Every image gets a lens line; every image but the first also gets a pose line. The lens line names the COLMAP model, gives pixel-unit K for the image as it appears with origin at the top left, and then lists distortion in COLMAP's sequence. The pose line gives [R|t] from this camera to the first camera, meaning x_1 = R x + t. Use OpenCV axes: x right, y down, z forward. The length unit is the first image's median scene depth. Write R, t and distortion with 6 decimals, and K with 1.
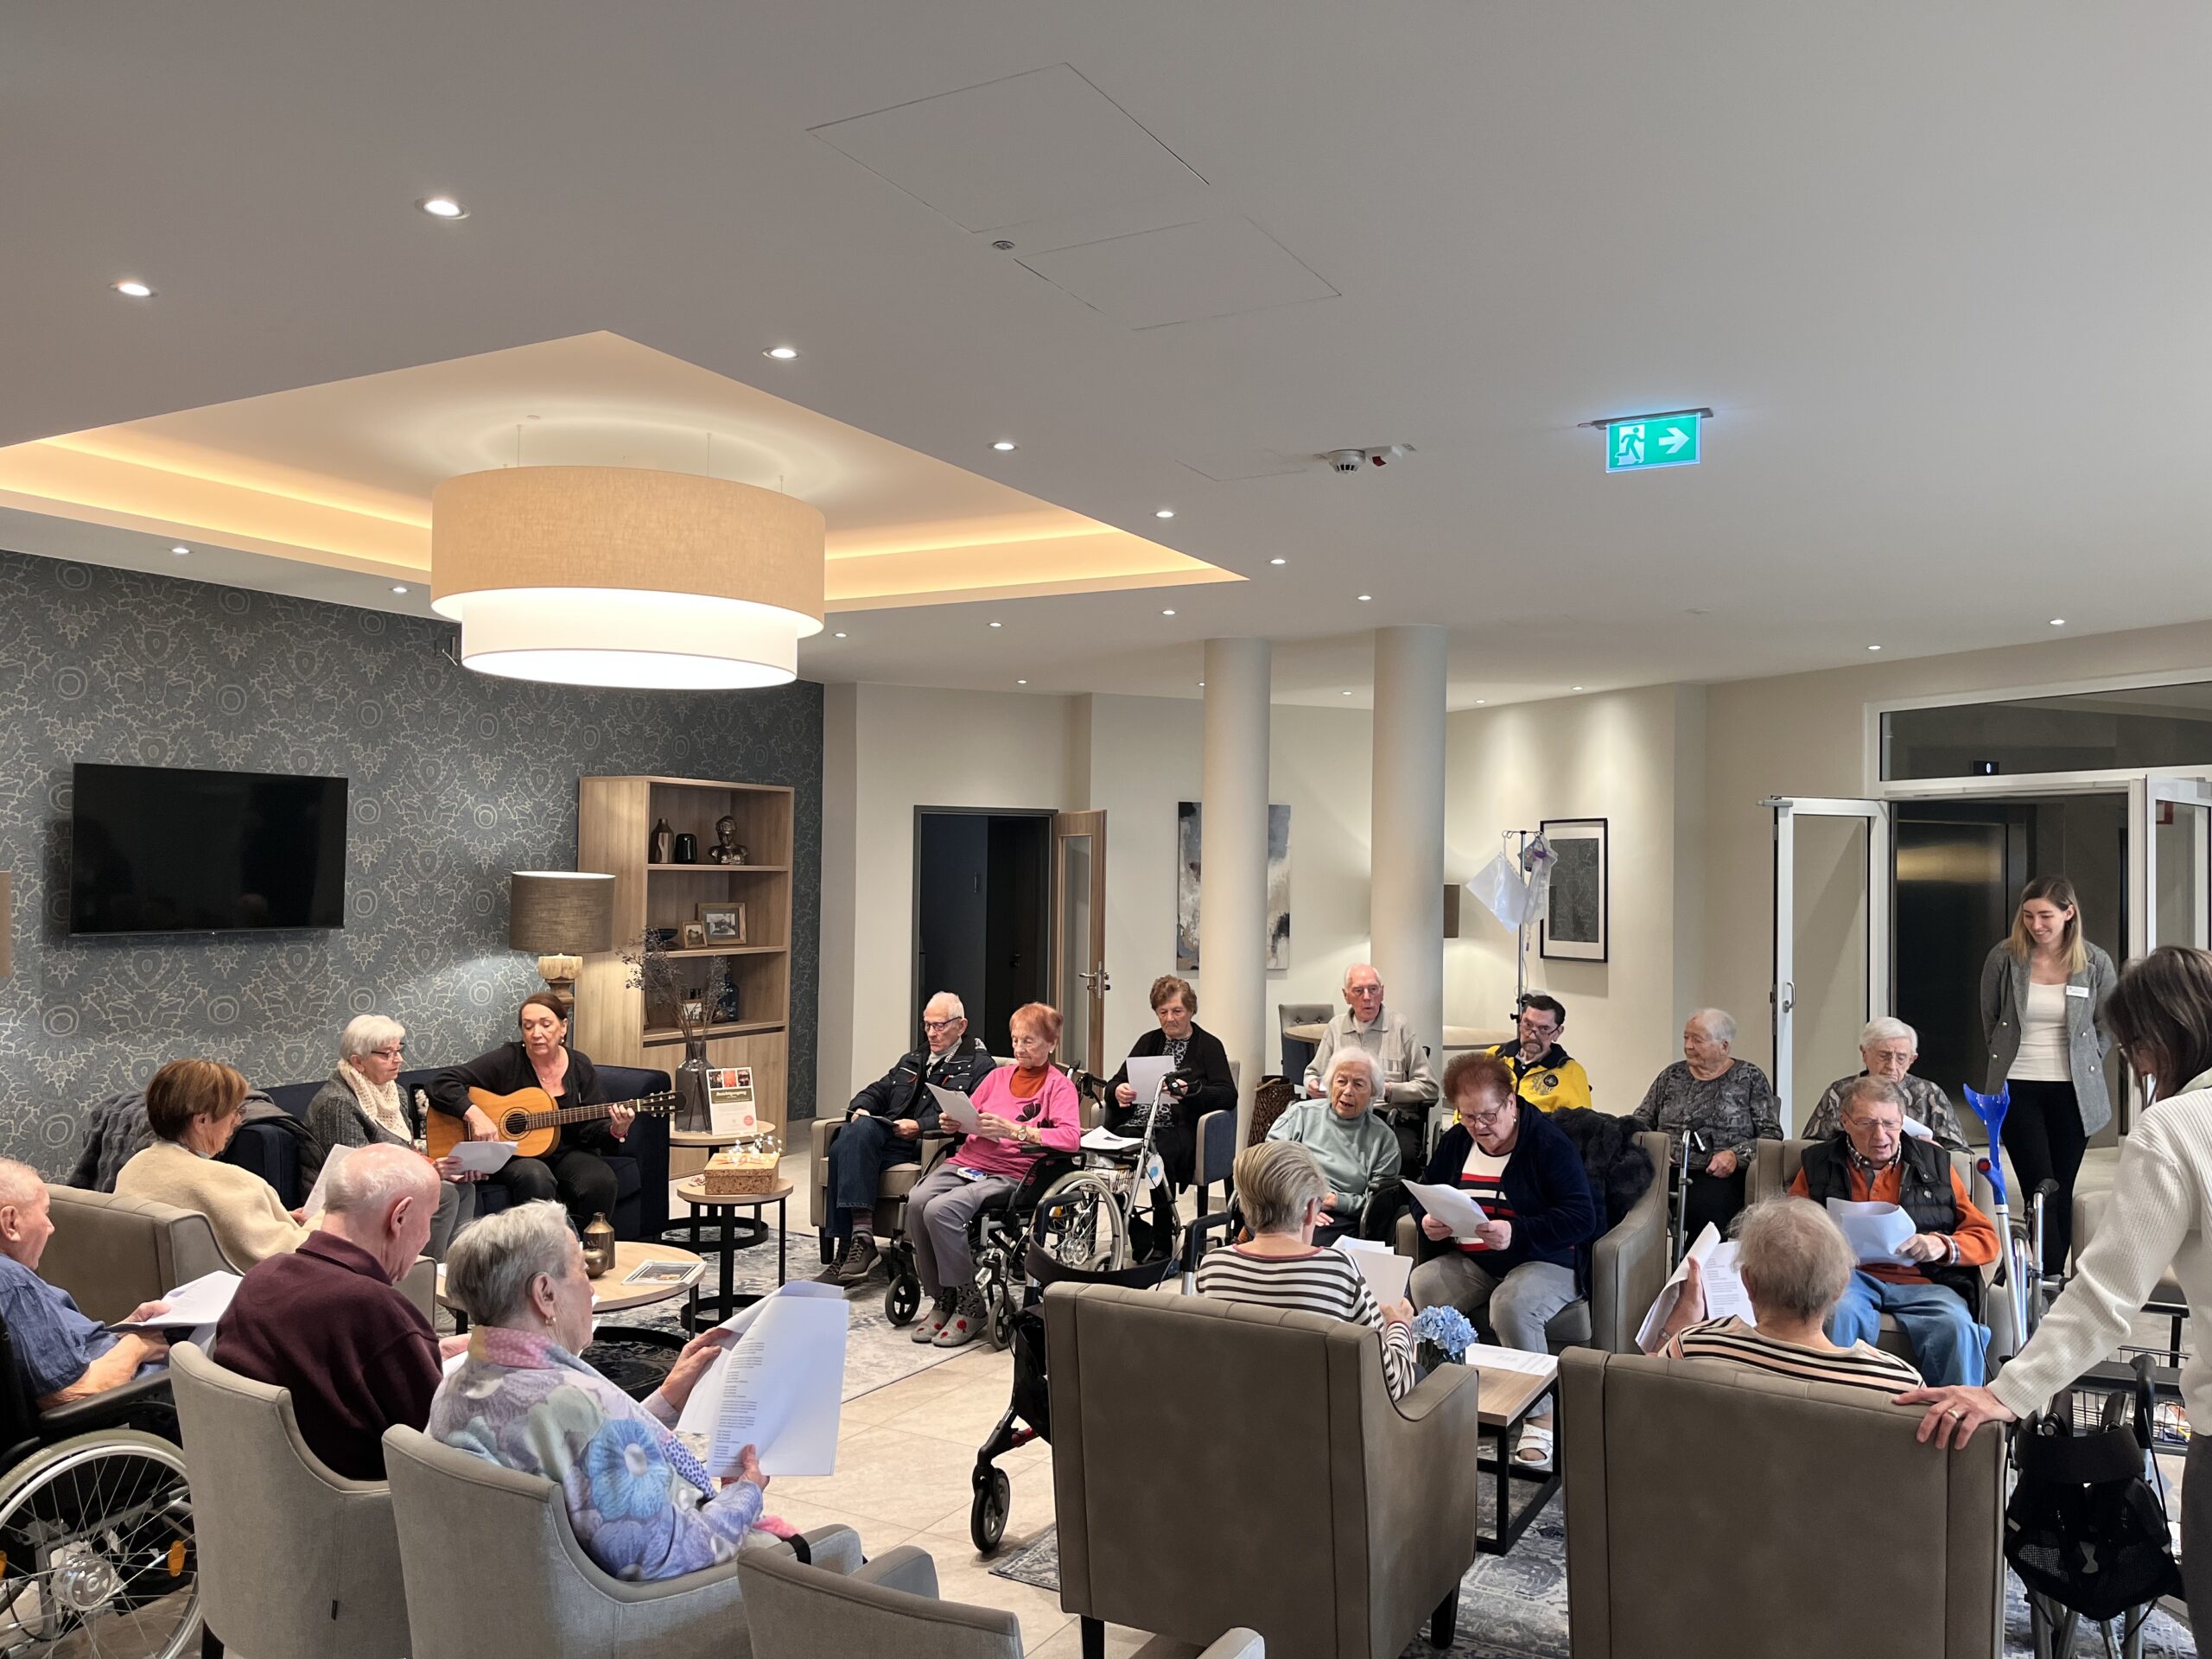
lens RADIAL K [[1685.8, 0, 1106.0], [0, 1685.8, 829.5], [0, 0, 1]] dist [0.064117, -0.069780]
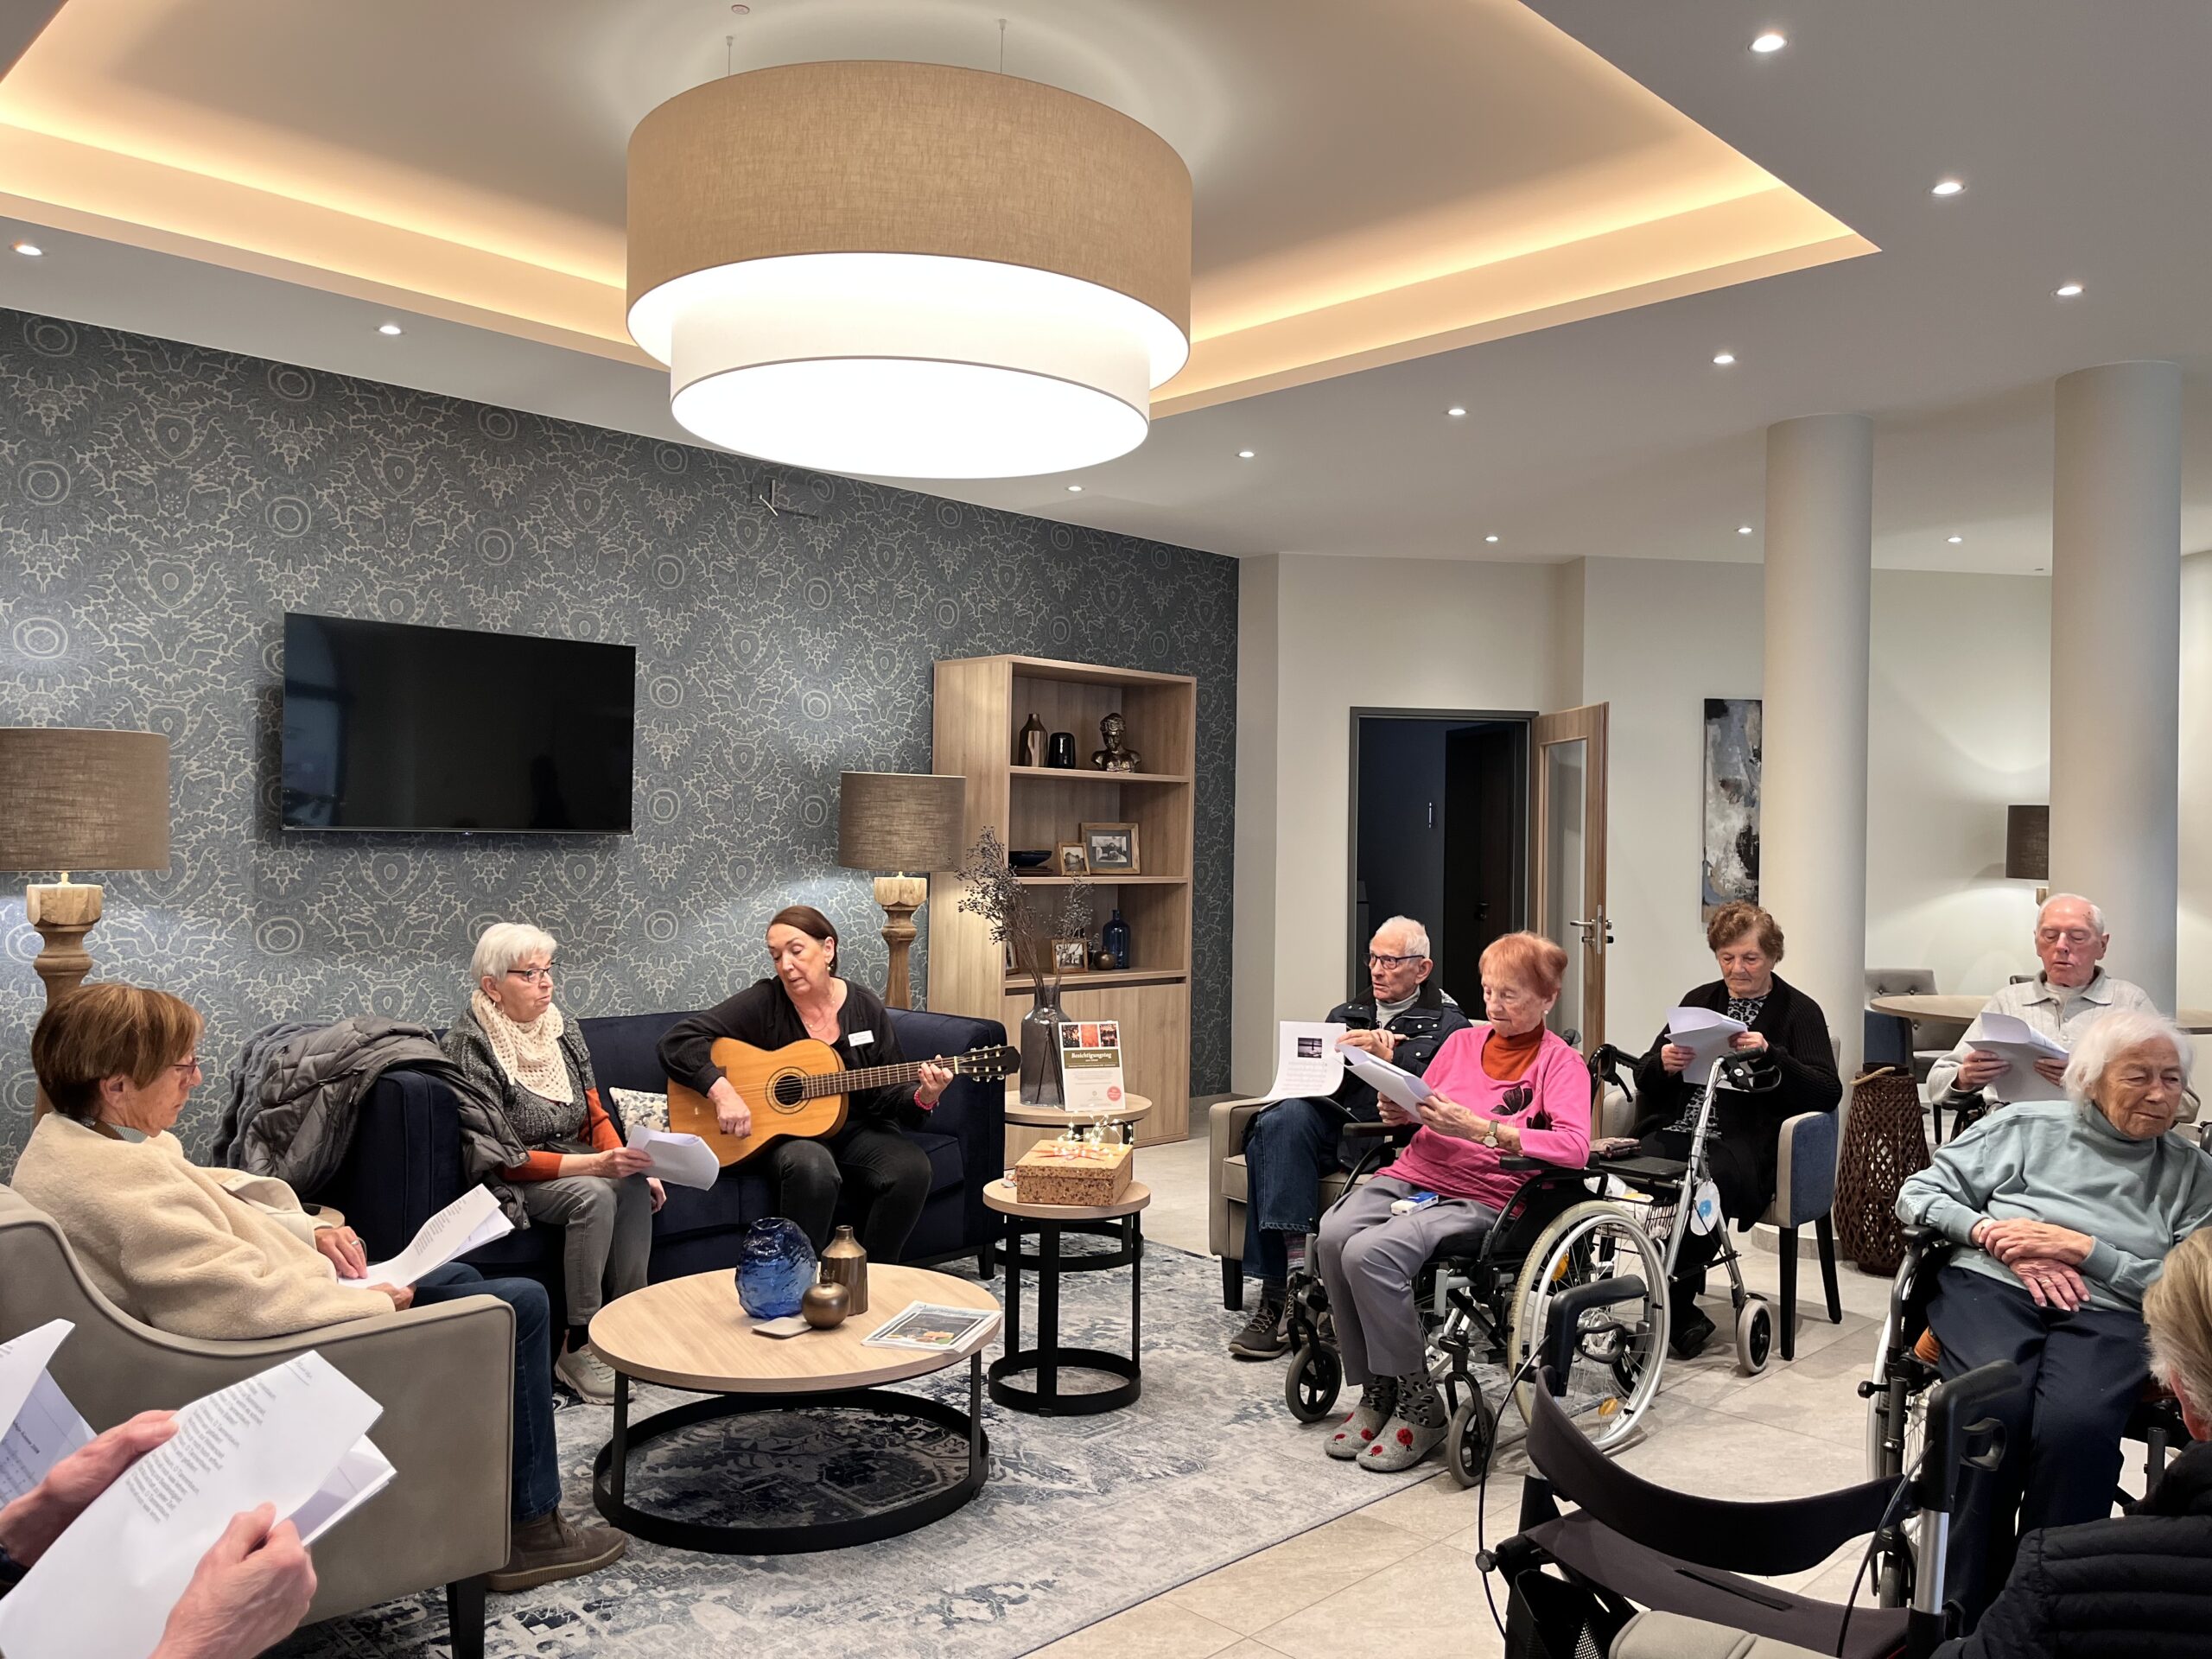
lens RADIAL K [[1727.0, 0, 1106.0], [0, 1727.0, 829.5], [0, 0, 1]] dist [0.110288, -0.205641]
pose [[0.965201, 0.000398, -0.261510, -0.018259], [0.004025, 0.999858, 0.016378, 0.045206], [0.261479, -0.016860, 0.965062, 0.277969]]
